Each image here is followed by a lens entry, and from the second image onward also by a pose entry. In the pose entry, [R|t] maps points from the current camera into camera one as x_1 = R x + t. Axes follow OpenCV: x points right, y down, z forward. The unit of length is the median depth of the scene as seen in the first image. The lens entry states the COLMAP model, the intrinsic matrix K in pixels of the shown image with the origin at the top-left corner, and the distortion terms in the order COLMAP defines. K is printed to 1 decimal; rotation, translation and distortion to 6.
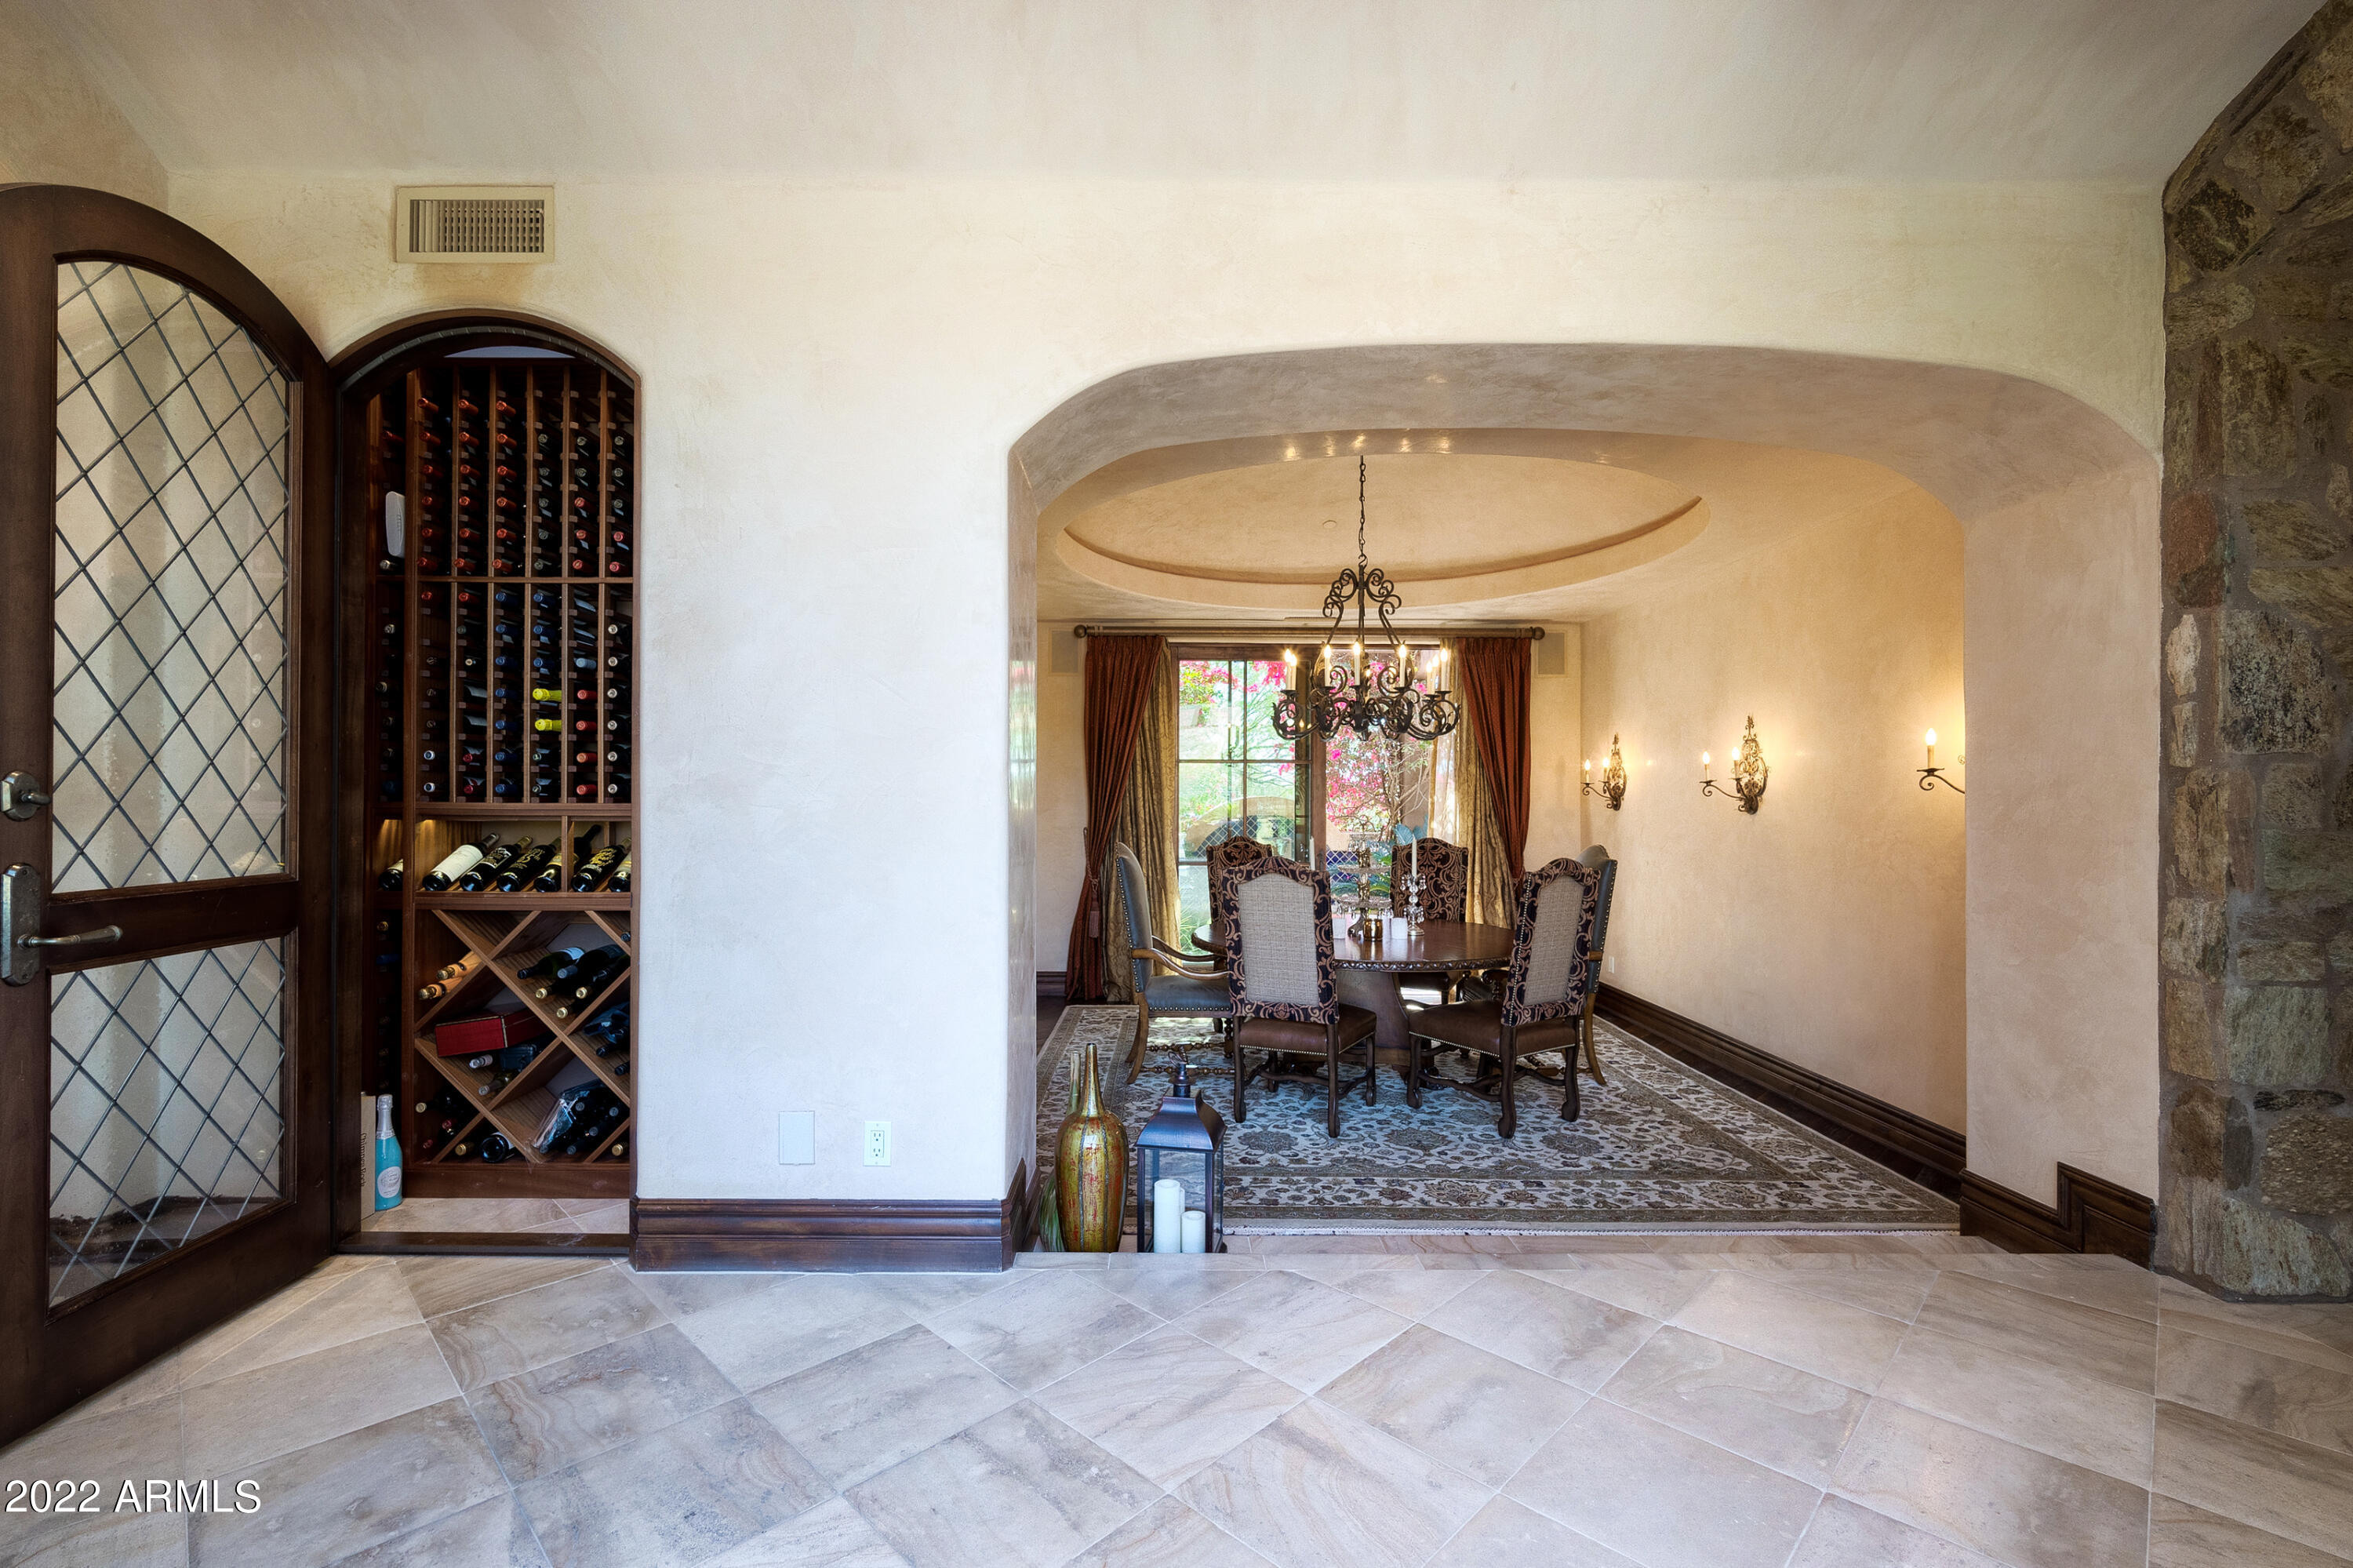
lens RADIAL K [[1028.6, 0, 1176.5], [0, 1028.6, 784.0], [0, 0, 1]] dist [-0.000834, 0.000023]
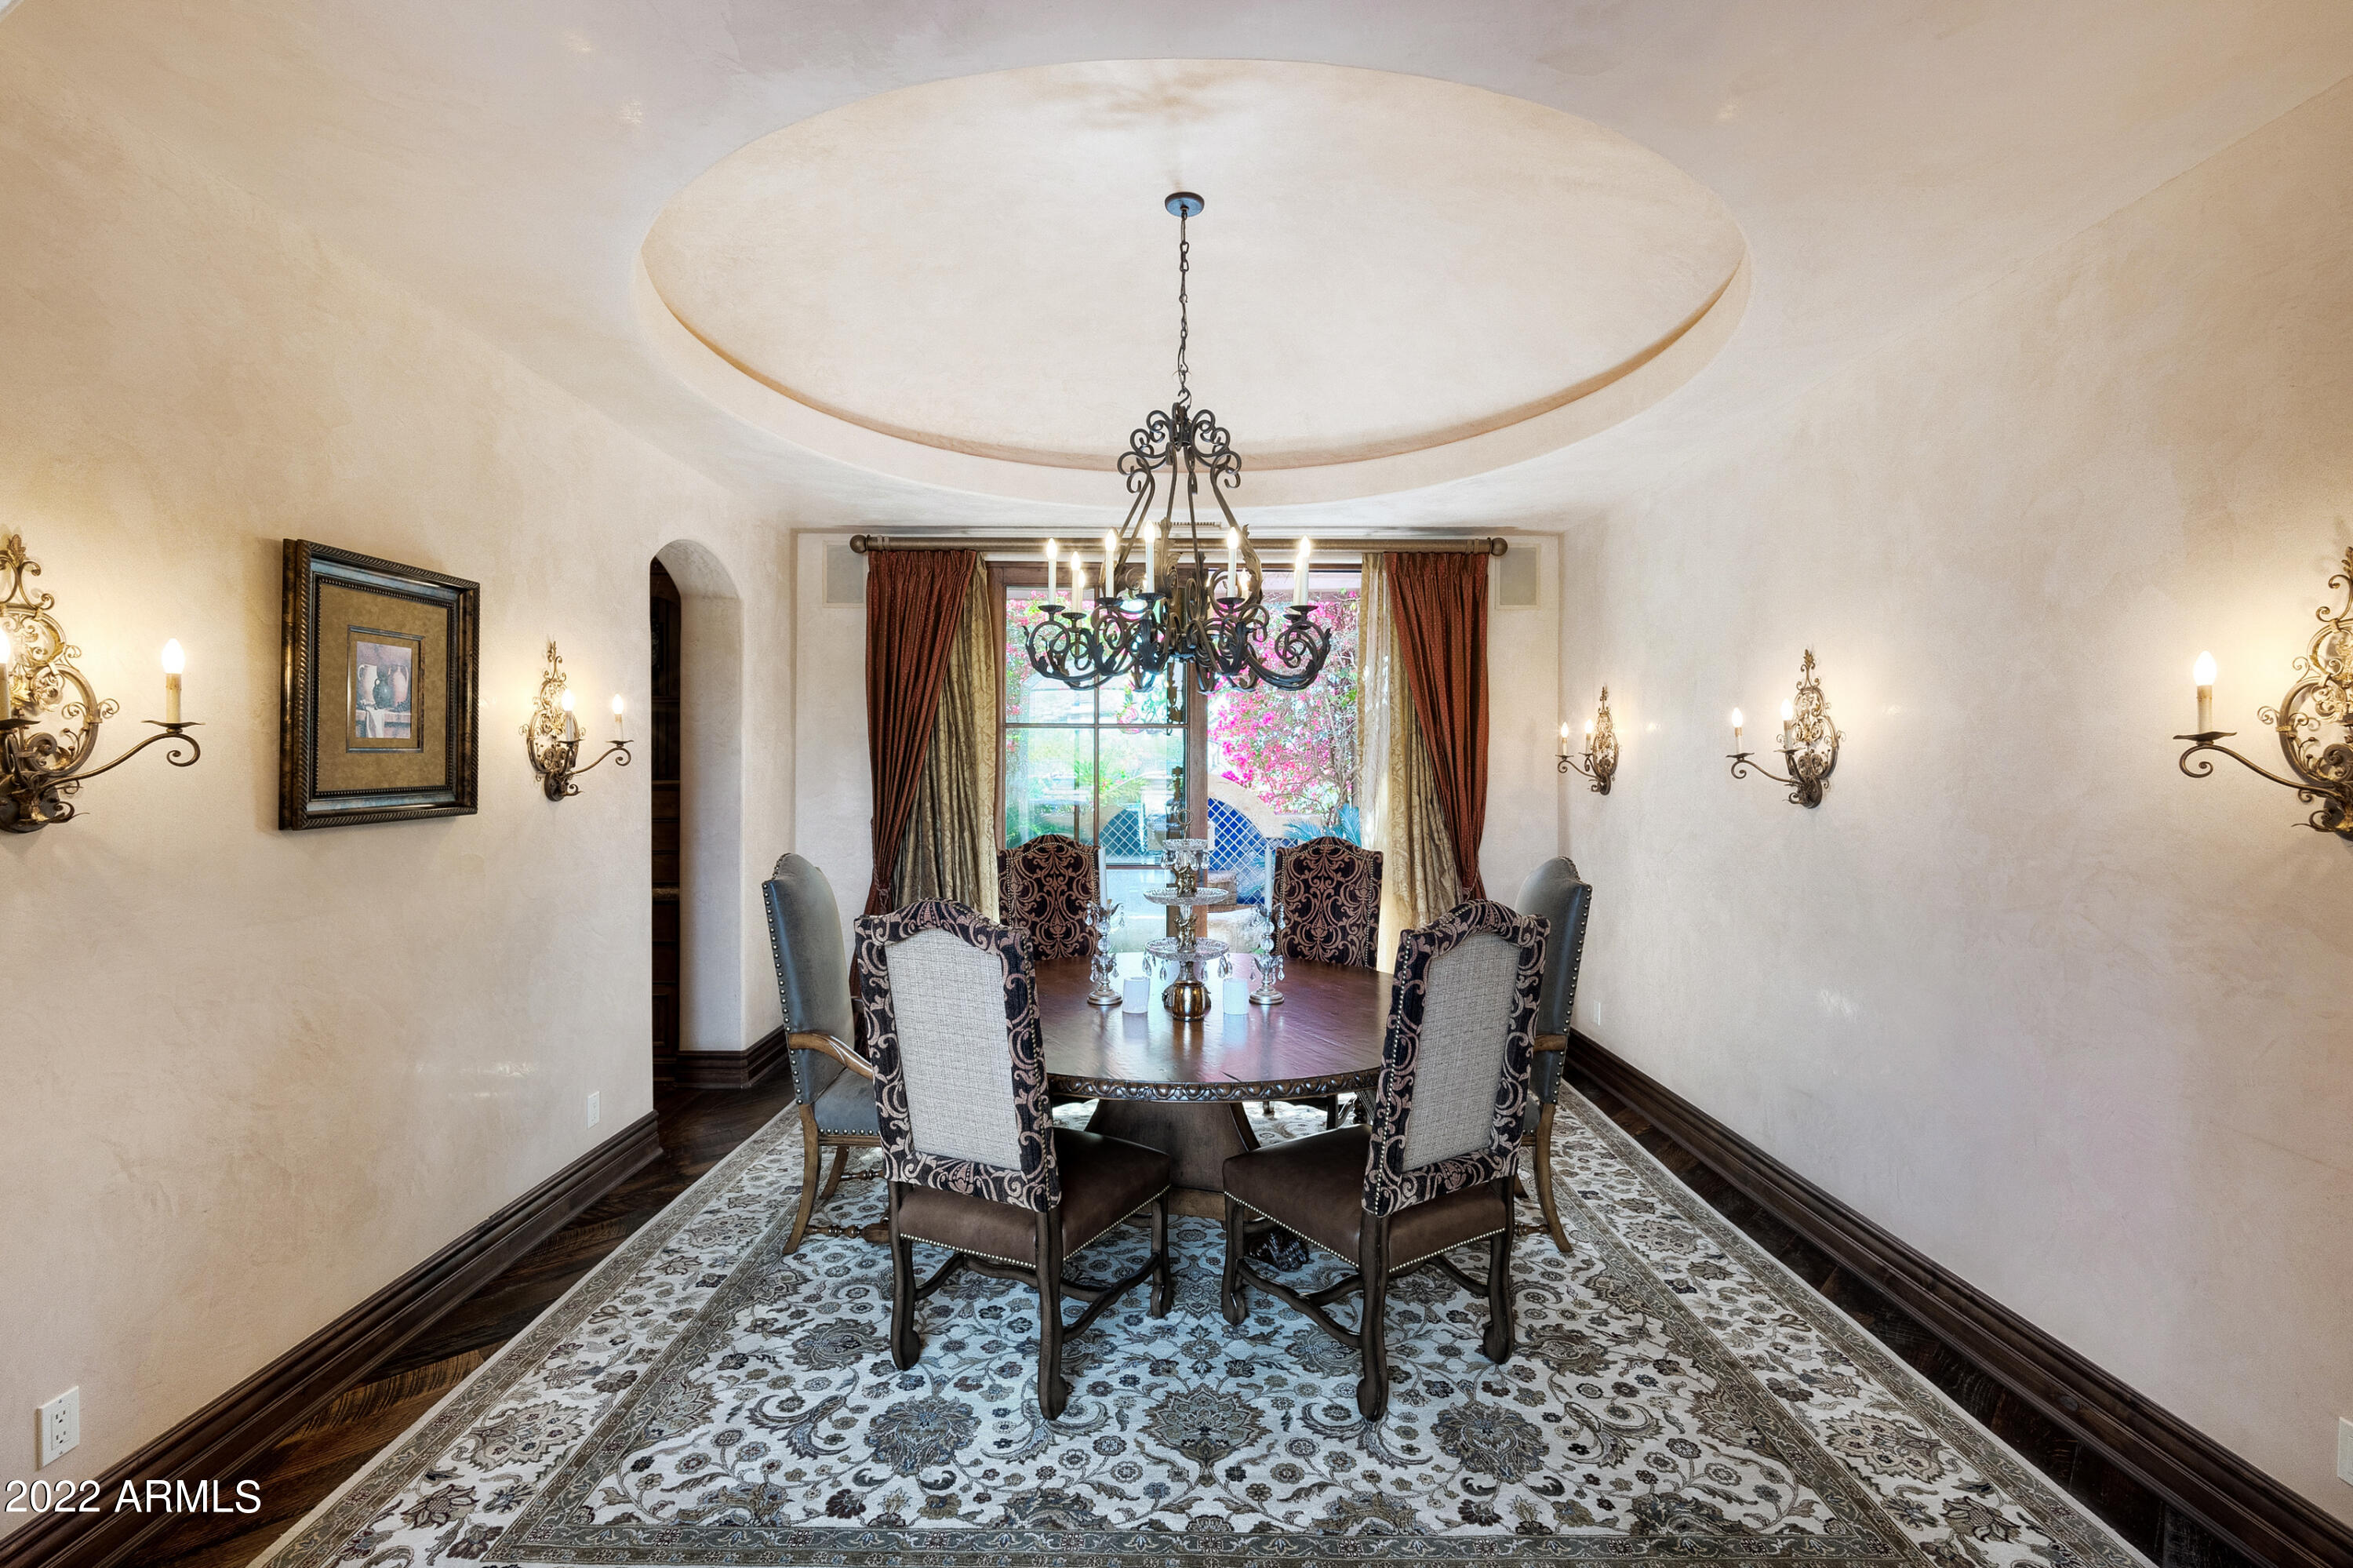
lens RADIAL K [[1042.0, 0, 1185.4], [0, 1042.0, 761.8], [0, 0, 1]] dist [-0.000784, -0.000110]
pose [[1.000000, -0.000633, 0.000424, 0.204814], [0.000629, 0.999958, 0.009161, -0.005053], [-0.000429, -0.009161, 0.999958, 0.418650]]
